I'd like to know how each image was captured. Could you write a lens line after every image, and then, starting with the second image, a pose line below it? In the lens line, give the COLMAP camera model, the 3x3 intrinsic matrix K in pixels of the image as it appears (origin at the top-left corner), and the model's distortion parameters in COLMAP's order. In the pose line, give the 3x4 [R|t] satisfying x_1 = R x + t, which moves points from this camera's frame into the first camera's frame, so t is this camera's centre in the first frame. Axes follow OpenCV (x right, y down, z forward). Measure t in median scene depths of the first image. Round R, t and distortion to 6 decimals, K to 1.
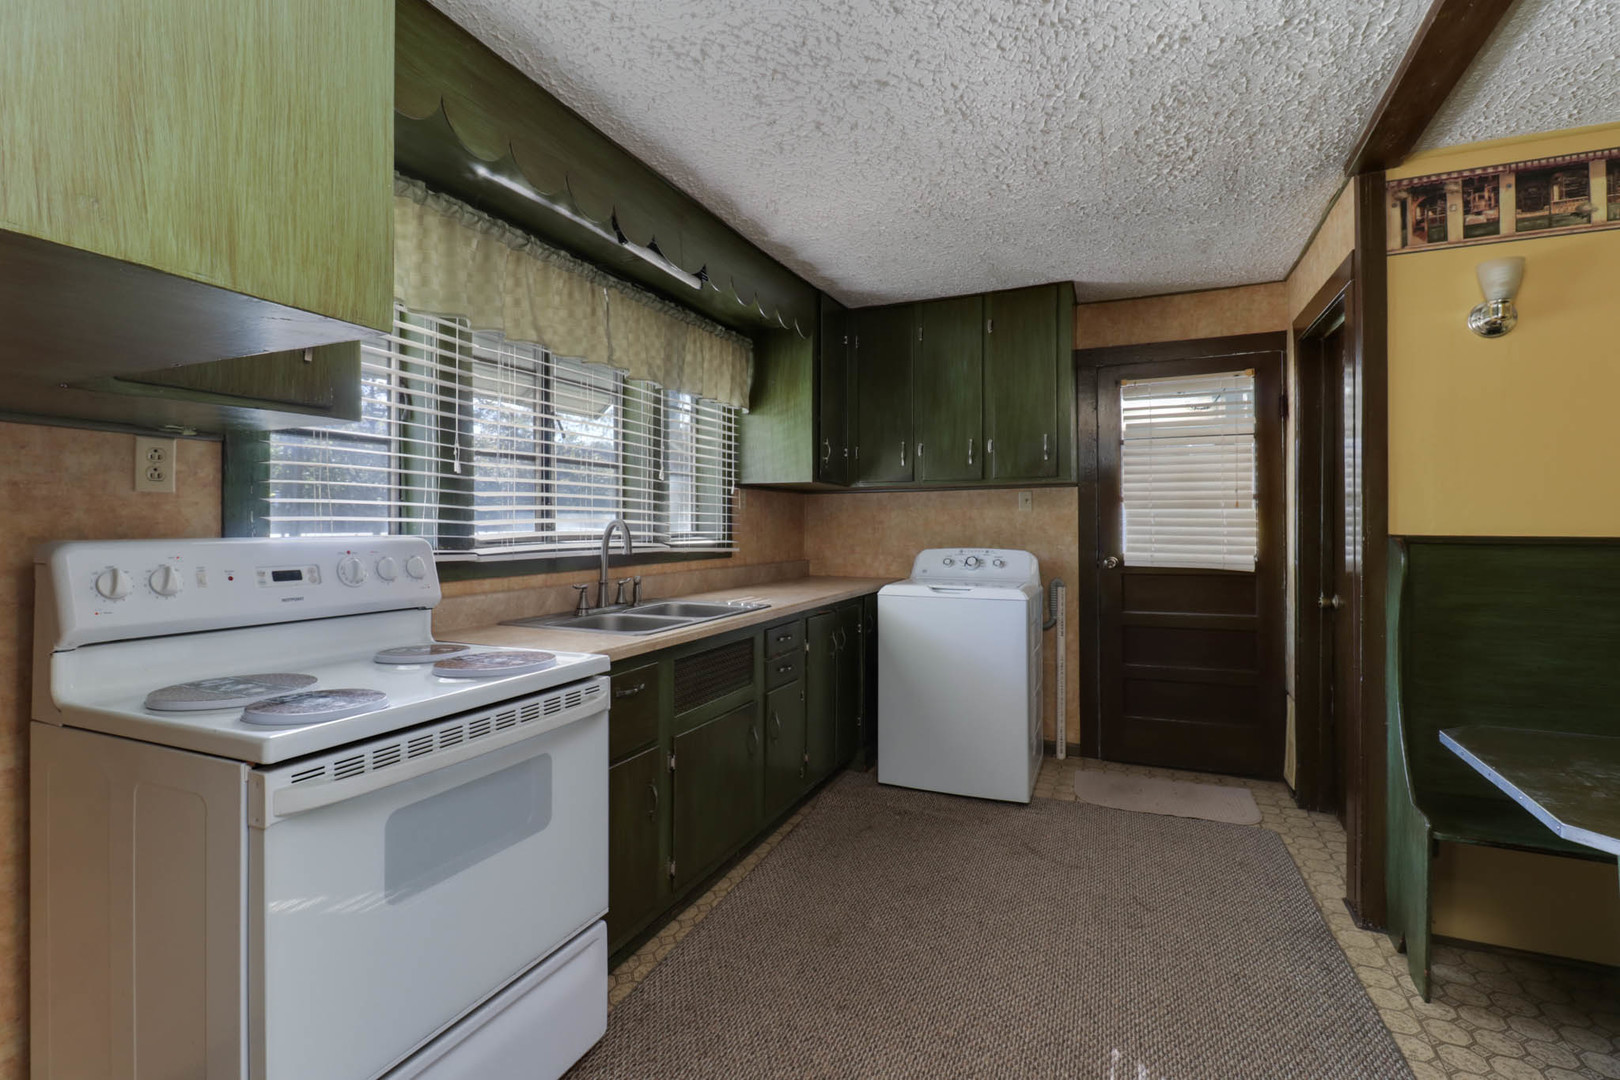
lens RADIAL K [[754.2, 0, 807.3], [0, 754.2, 522.9], [0, 0, 1]] dist [0.025365, -0.014003]
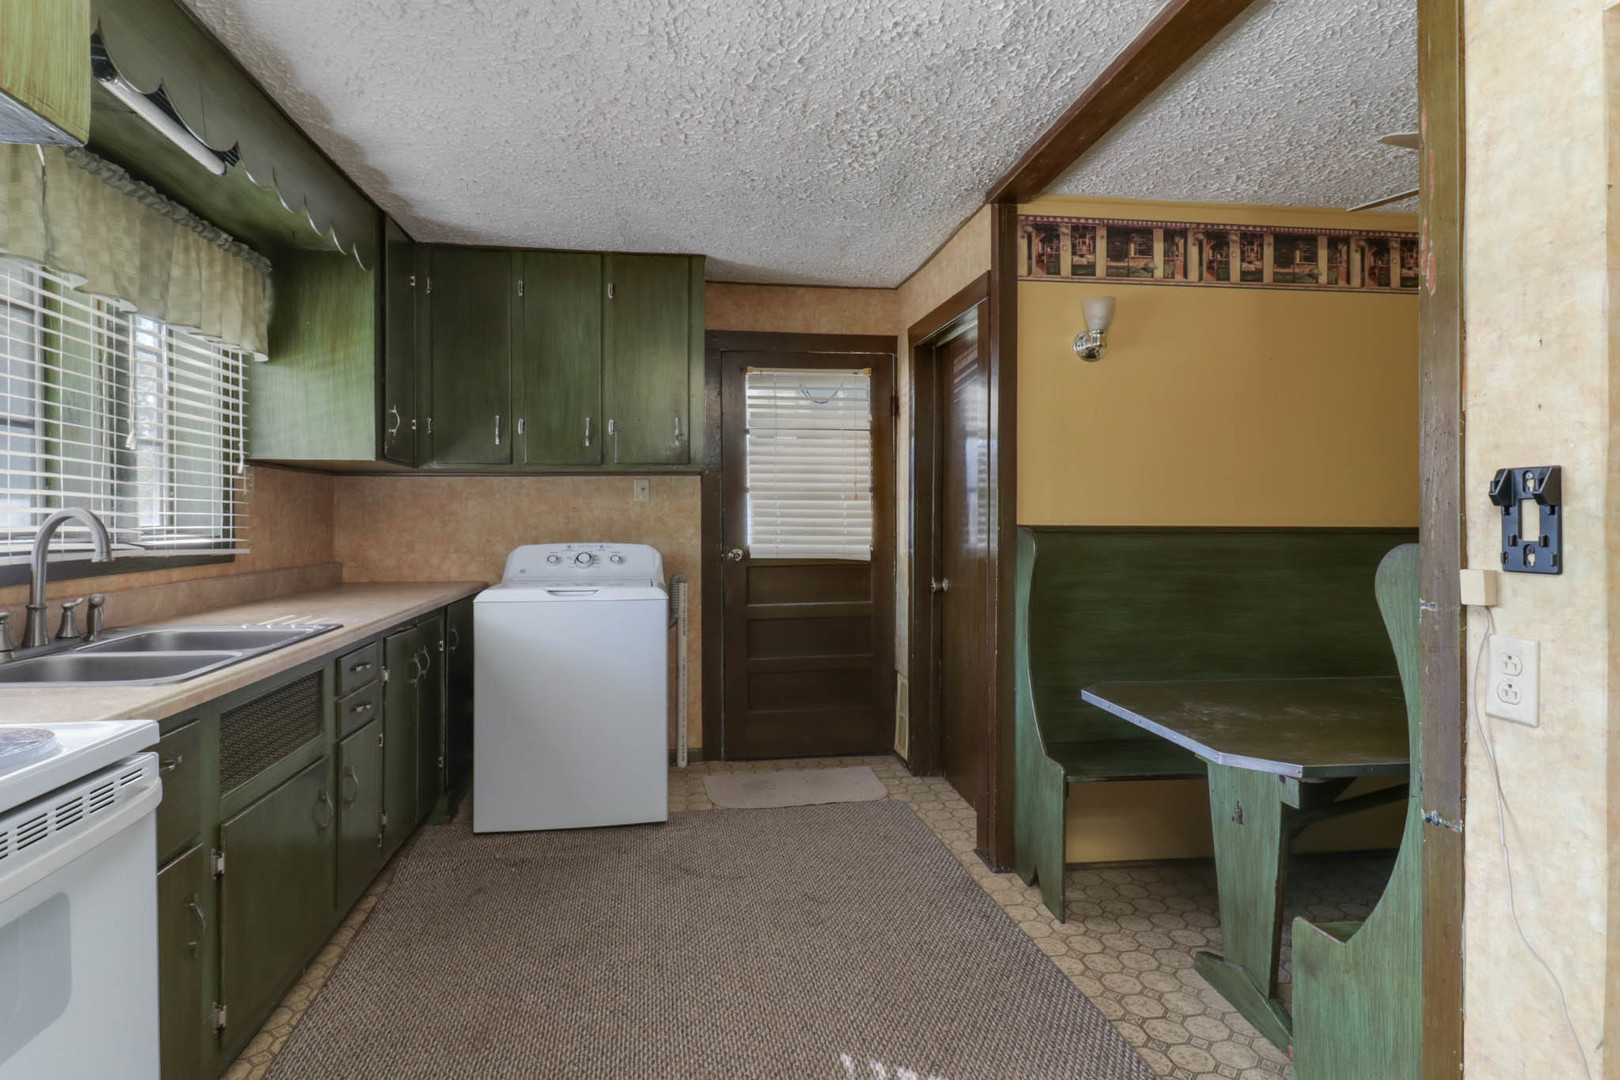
lens RADIAL K [[834.6, 0, 806.2], [0, 834.6, 523.1], [0, 0, 1]] dist [0.030460, -0.017829]
pose [[0.847942, -0.004239, 0.530071, -0.100367], [-0.001446, 0.999946, 0.010310, 0.000381], [-0.530086, -0.009509, 0.847890, 0.057998]]
